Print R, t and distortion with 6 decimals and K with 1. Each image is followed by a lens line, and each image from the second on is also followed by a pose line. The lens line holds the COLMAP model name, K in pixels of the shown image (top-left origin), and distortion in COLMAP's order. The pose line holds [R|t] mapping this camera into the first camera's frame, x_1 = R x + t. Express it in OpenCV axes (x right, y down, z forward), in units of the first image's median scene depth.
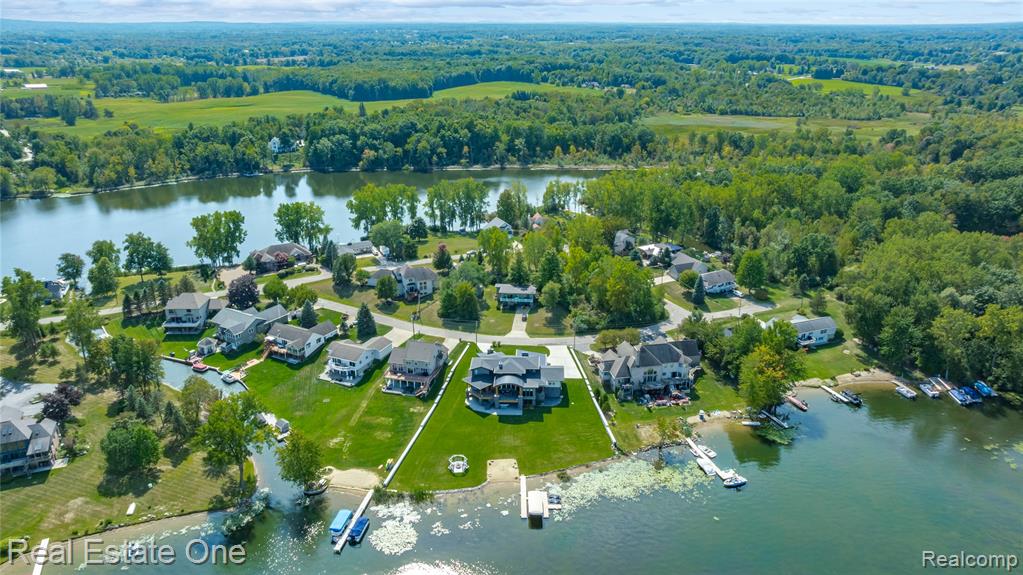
lens RADIAL K [[723.6, 0, 517.3], [0, 723.6, 285.8], [0, 0, 1]] dist [-0.048748, 0.052325]
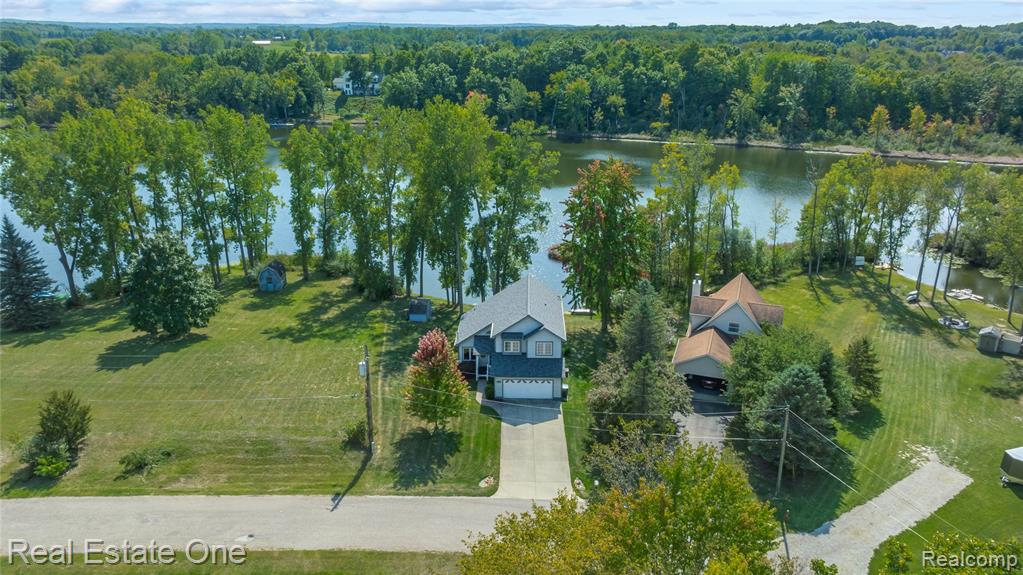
lens RADIAL K [[723.6, 0, 517.3], [0, 723.6, 285.8], [0, 0, 1]] dist [-0.048748, 0.052325]
pose [[0.915870, 0.139245, -0.376553, 0.033152], [-0.143512, 0.989505, 0.016851, -0.062327], [0.374948, 0.038607, 0.926242, 0.523991]]
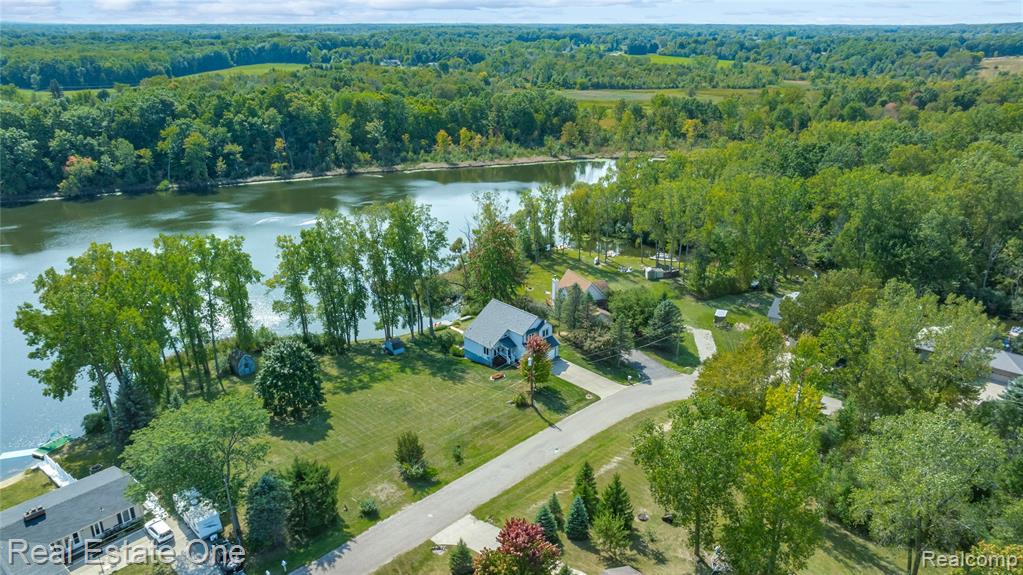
lens RADIAL K [[723.6, 0, 517.3], [0, 723.6, 285.8], [0, 0, 1]] dist [-0.048748, 0.052325]
pose [[0.939585, -0.117461, 0.321533, -0.088368], [0.118679, 0.992806, 0.015883, -0.069861], [-0.321085, 0.023236, 0.946765, 0.427624]]
